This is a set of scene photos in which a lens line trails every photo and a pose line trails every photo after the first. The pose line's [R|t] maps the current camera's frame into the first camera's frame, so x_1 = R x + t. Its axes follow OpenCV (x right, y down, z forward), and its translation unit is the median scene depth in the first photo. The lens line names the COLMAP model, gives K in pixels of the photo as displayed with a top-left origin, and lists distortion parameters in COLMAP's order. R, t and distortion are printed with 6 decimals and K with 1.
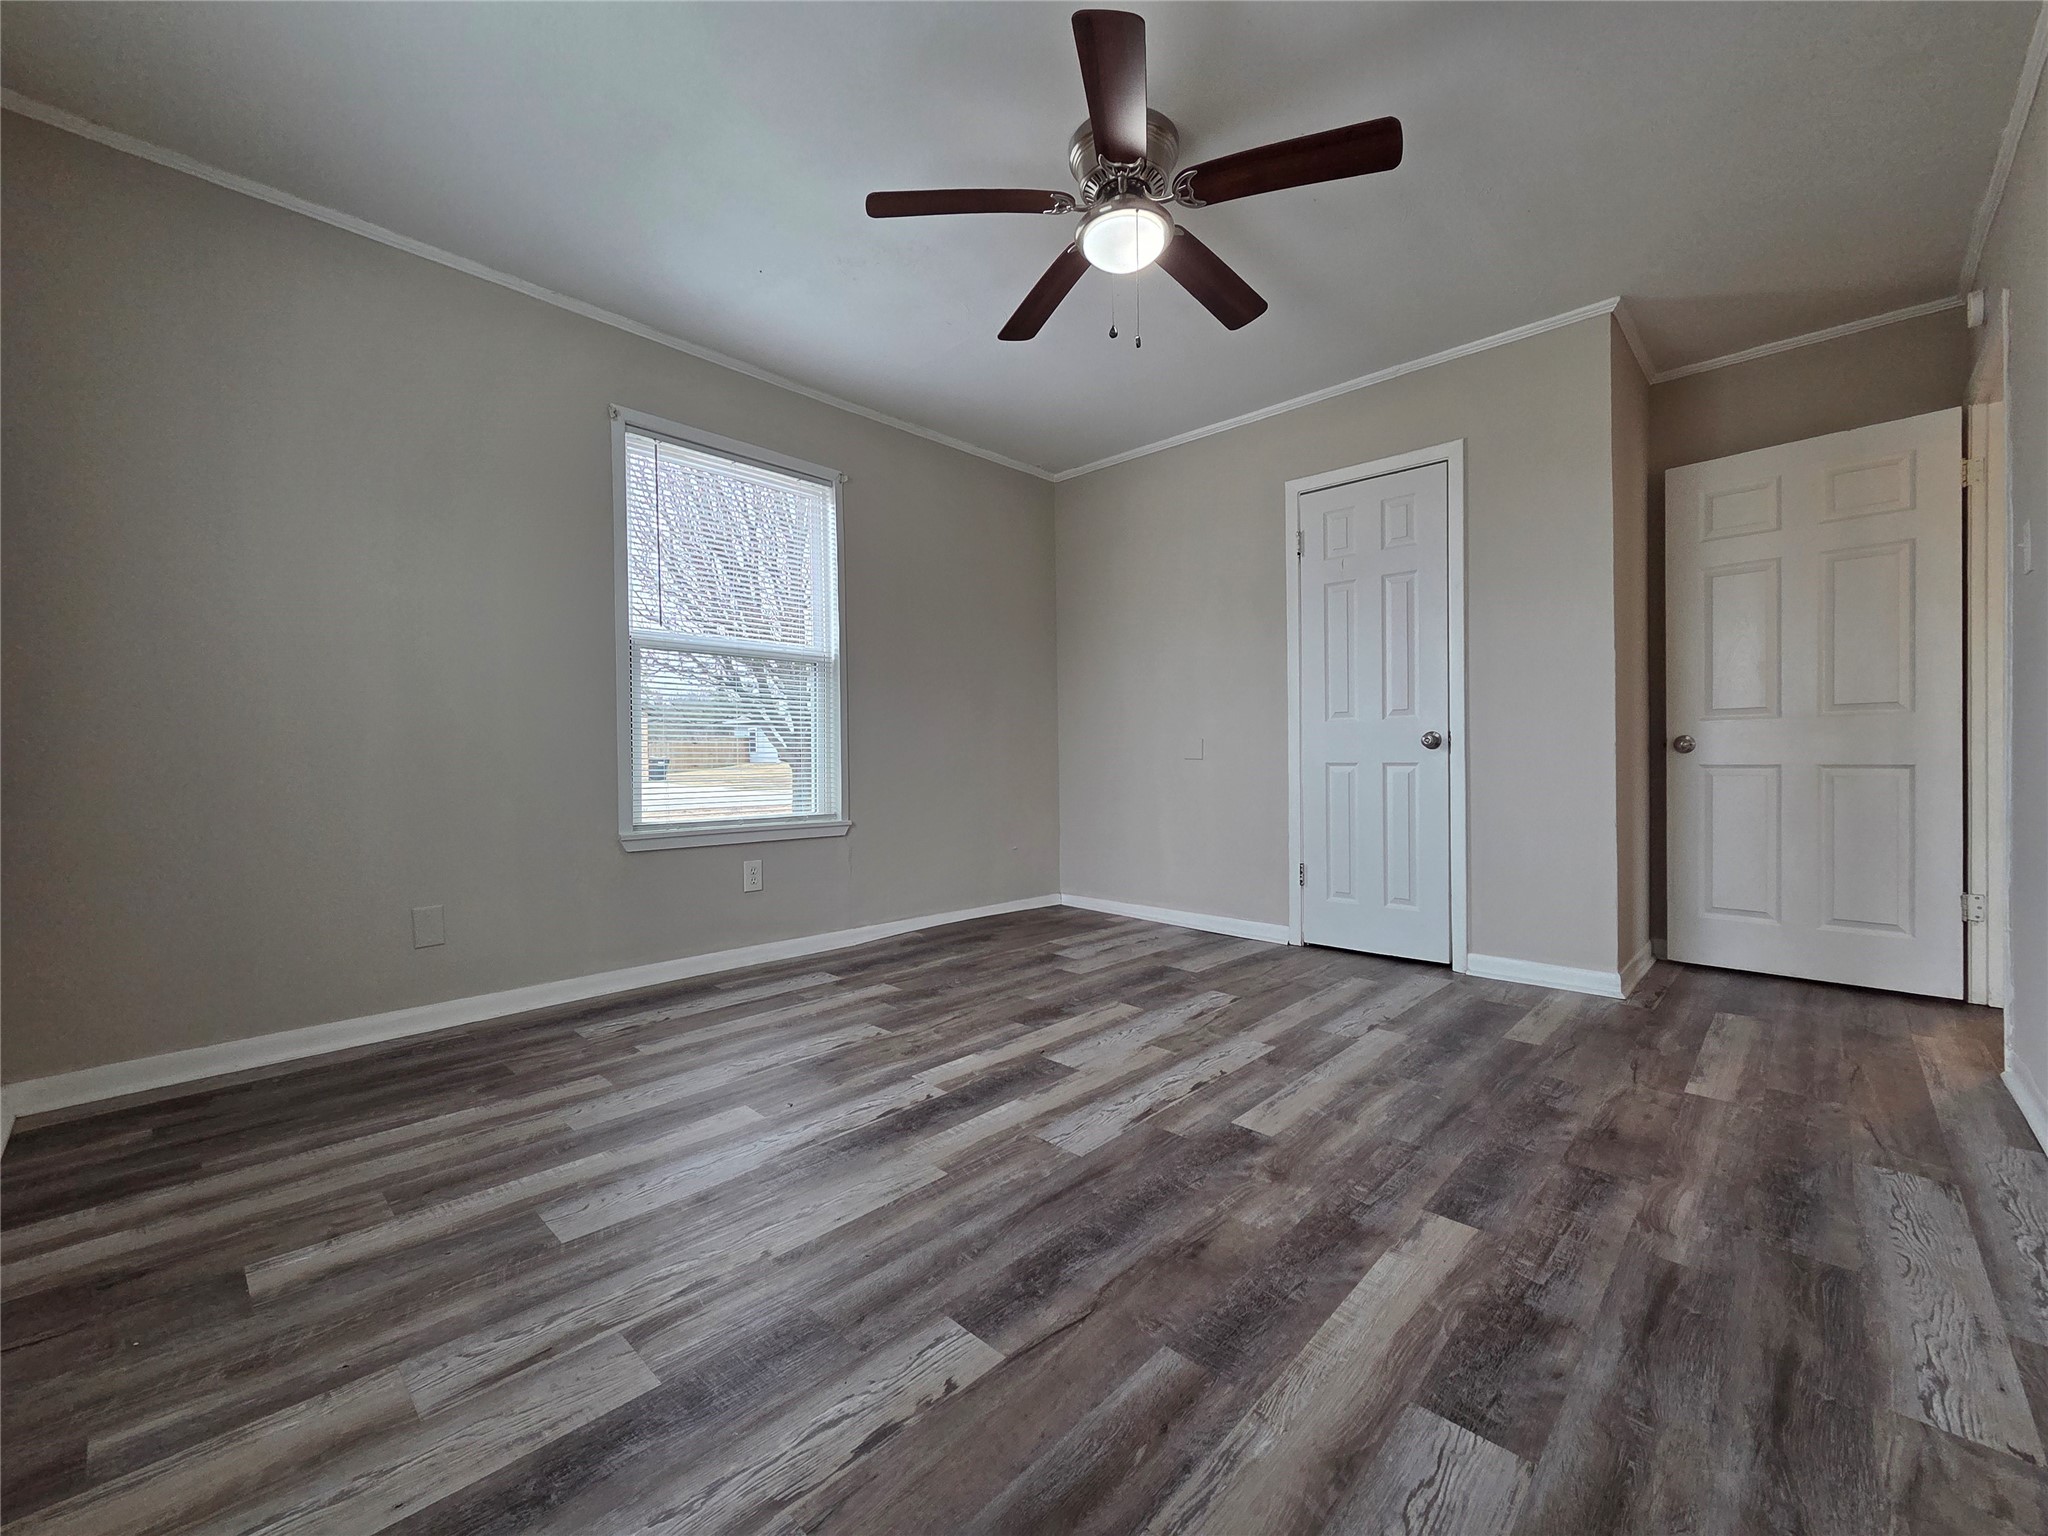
lens RADIAL K [[831.4, 0, 1023.9], [0, 831.4, 763.9], [0, 0, 1]] dist [-0.000770, 0.002122]
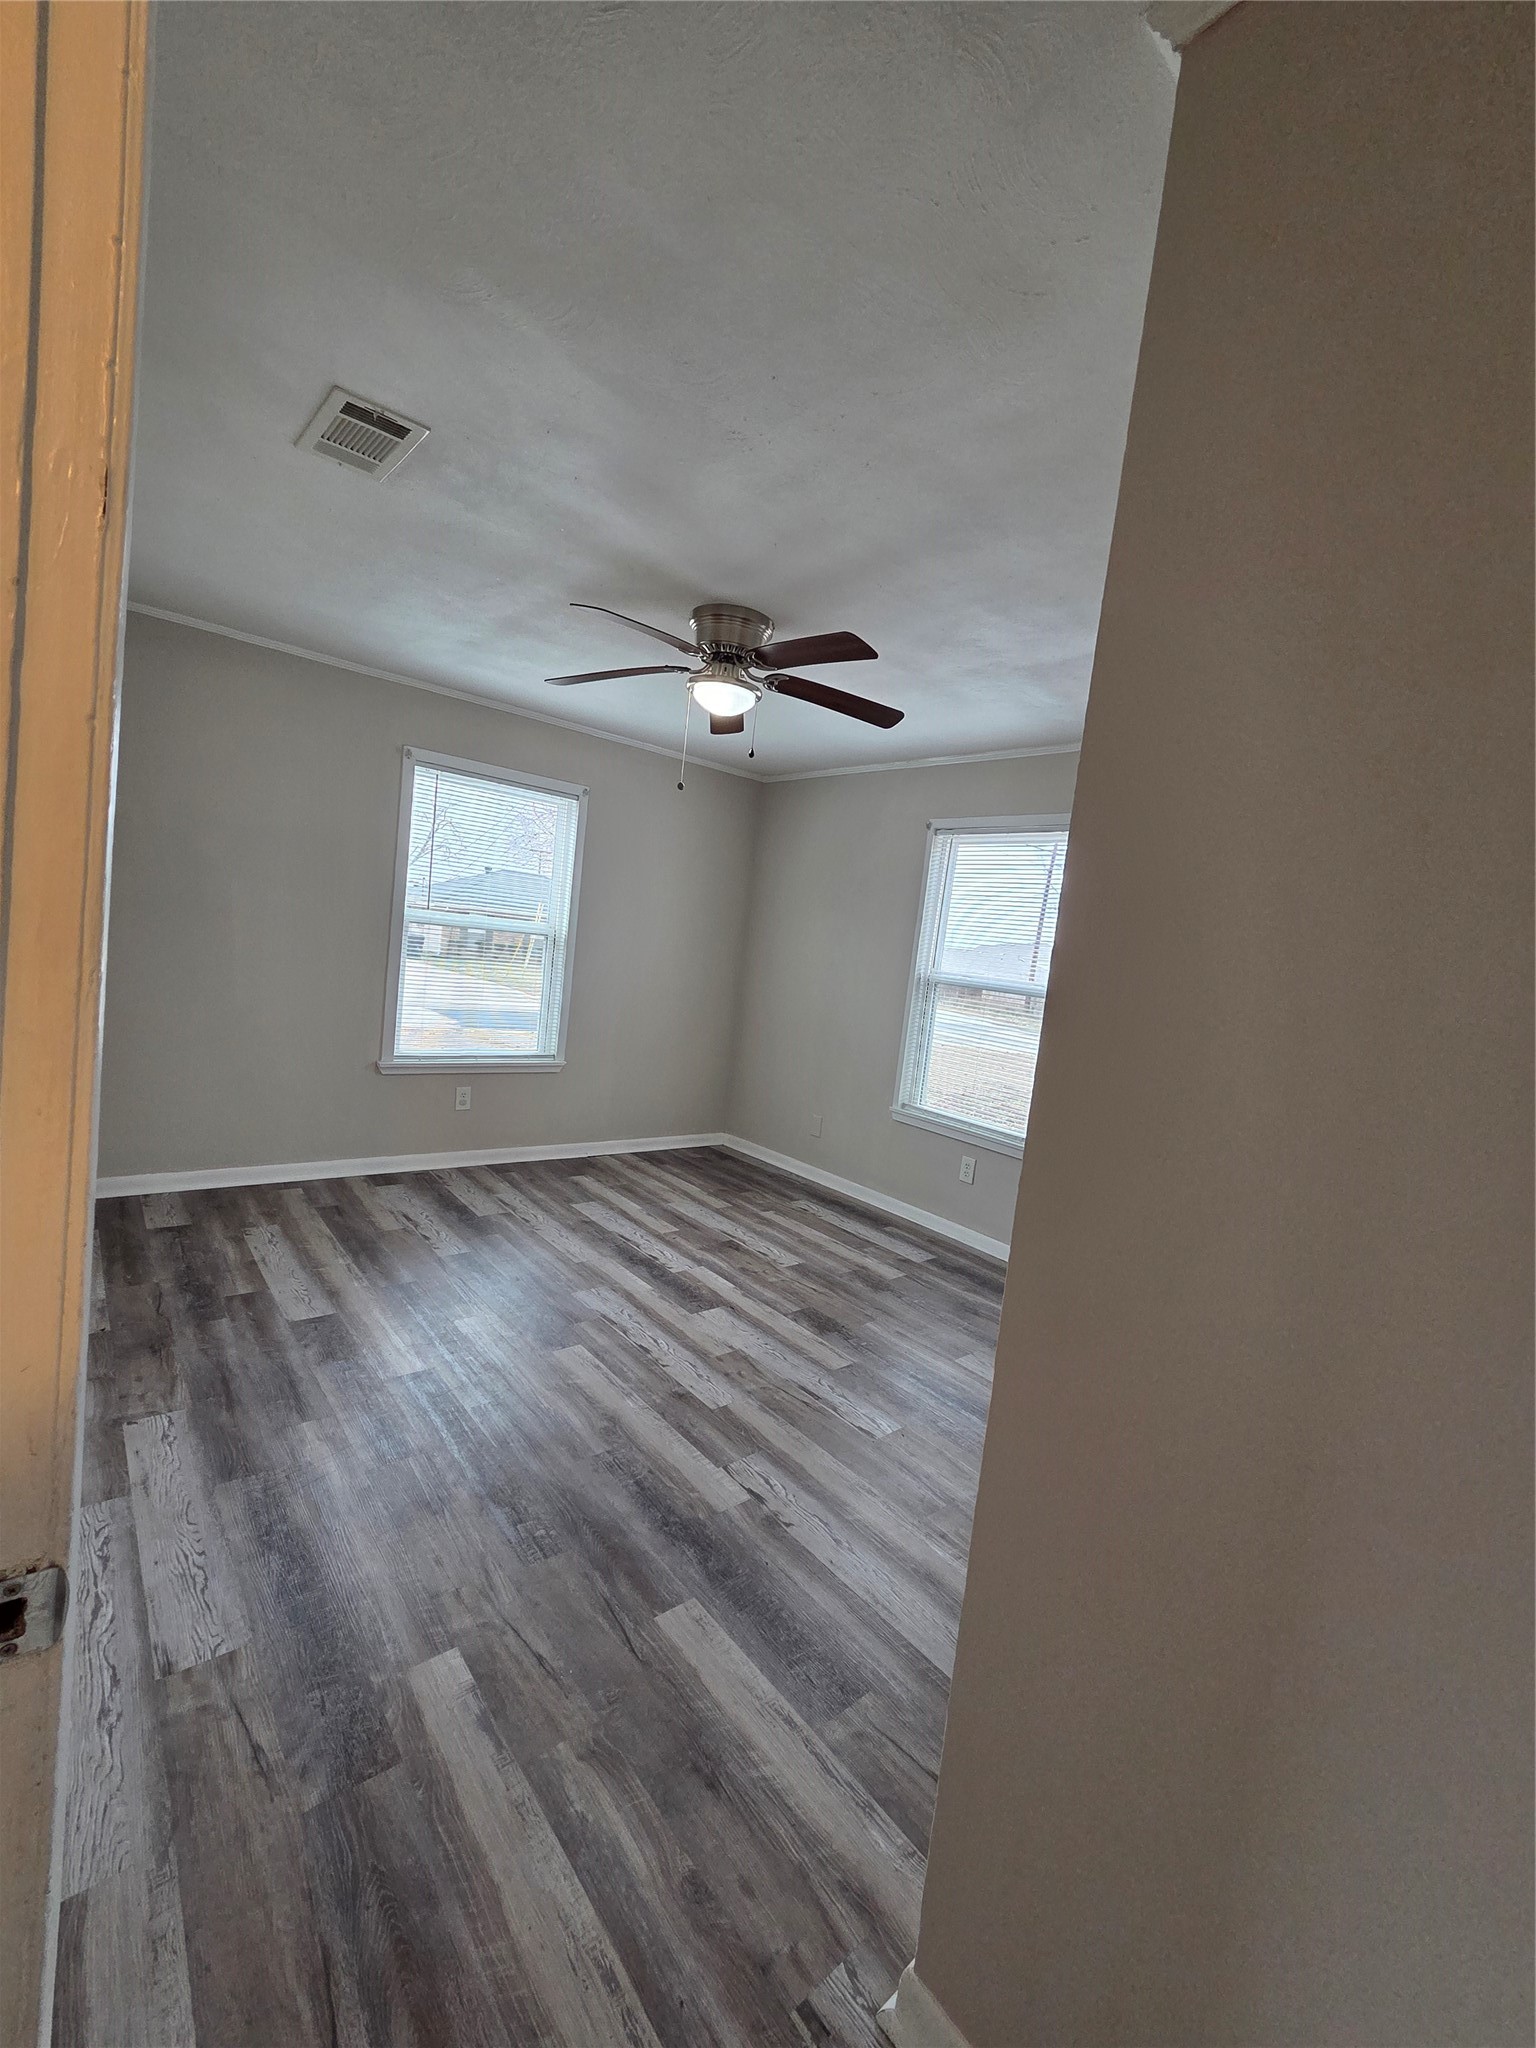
lens RADIAL K [[831.4, 0, 762.9], [0, 831.4, 1014.5], [0, 0, 1]] dist [-0.000770, 0.002122]
pose [[-0.101111, 0.076993, -0.991891, 1.340164], [-0.123834, 0.988273, 0.089336, -0.243353], [0.987138, 0.131863, -0.090391, 1.159256]]
